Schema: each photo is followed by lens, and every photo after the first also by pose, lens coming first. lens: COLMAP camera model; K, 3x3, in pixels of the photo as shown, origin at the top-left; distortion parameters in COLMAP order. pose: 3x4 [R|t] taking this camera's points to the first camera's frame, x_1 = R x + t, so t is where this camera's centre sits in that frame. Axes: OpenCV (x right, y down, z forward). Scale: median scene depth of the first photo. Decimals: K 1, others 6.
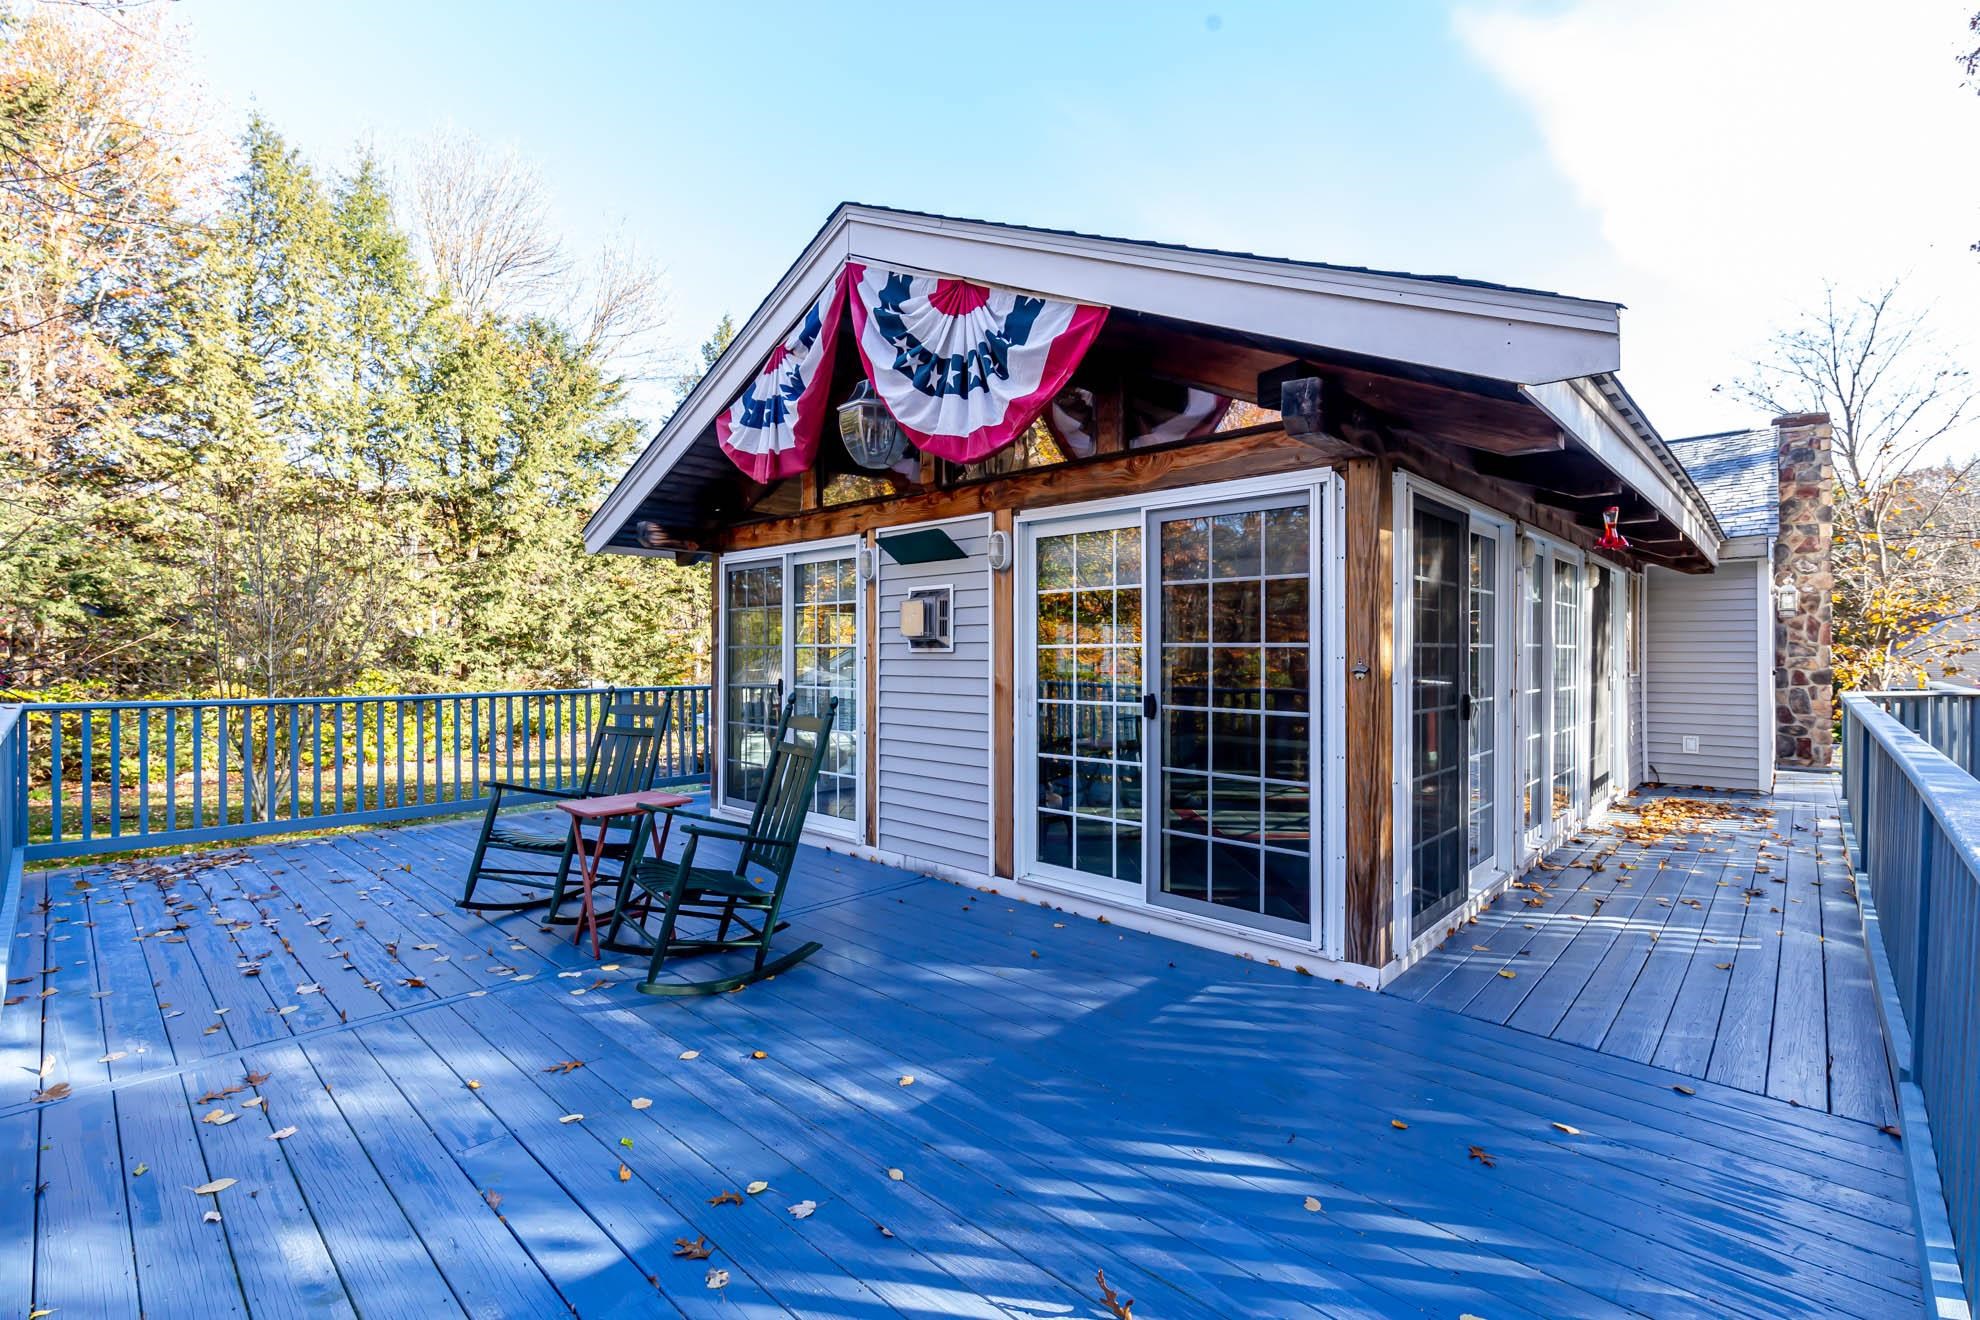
lens RADIAL K [[876.7, 0, 996.5], [0, 876.7, 655.6], [0, 0, 1]] dist [0.001507, 0.000190]
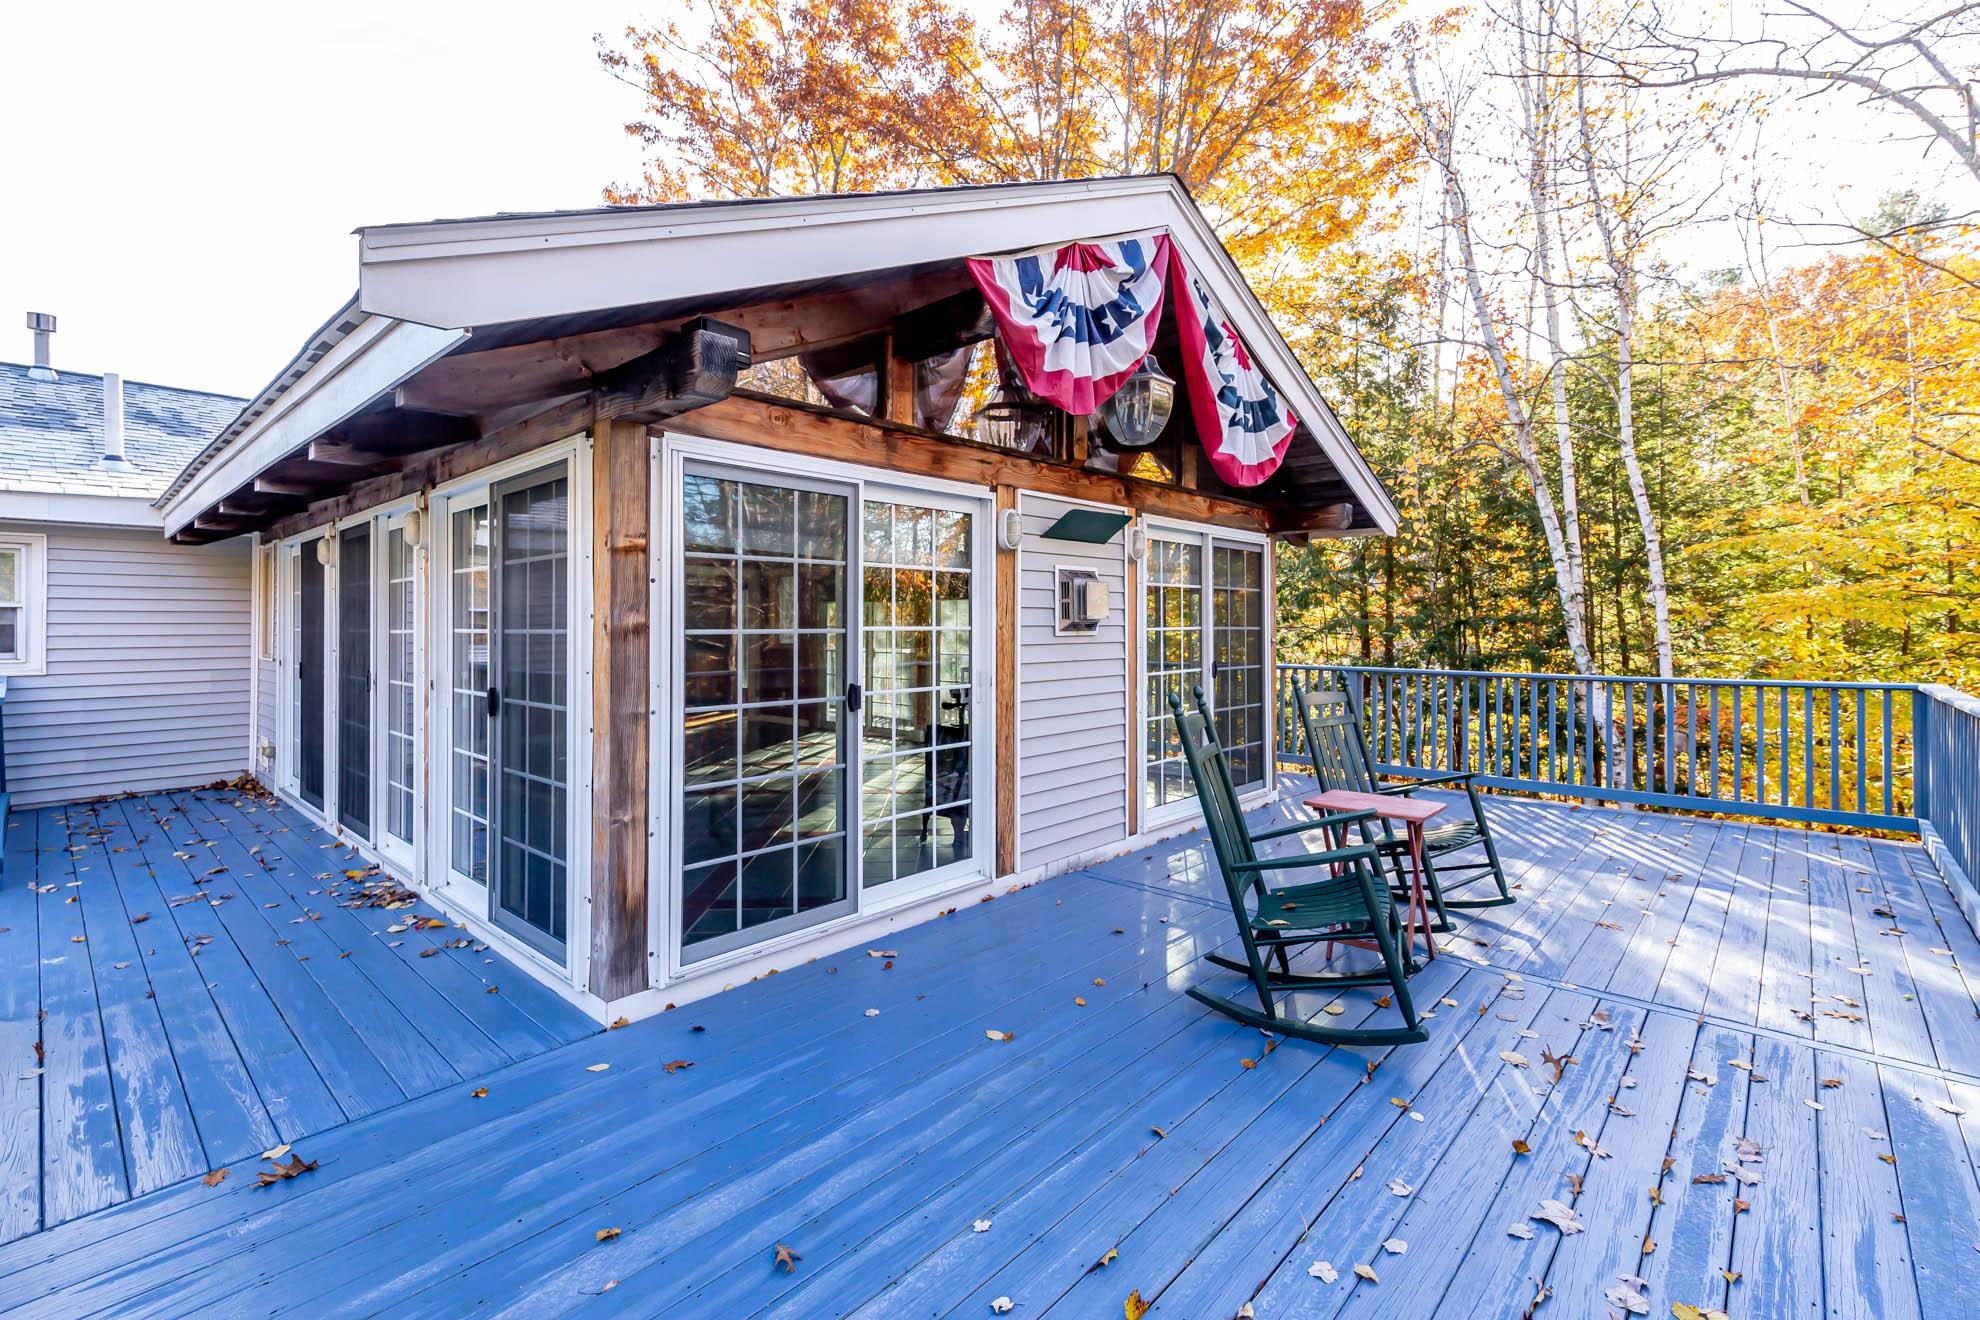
lens RADIAL K [[876.7, 0, 1001.4], [0, 876.7, 651.4], [0, 0, 1]] dist [0.001507, 0.000190]
pose [[-0.018082, 0.013586, 0.999744, -1.105020], [0.057354, 0.998275, -0.012529, 0.025711], [-0.998190, 0.057113, -0.018830, 1.174705]]
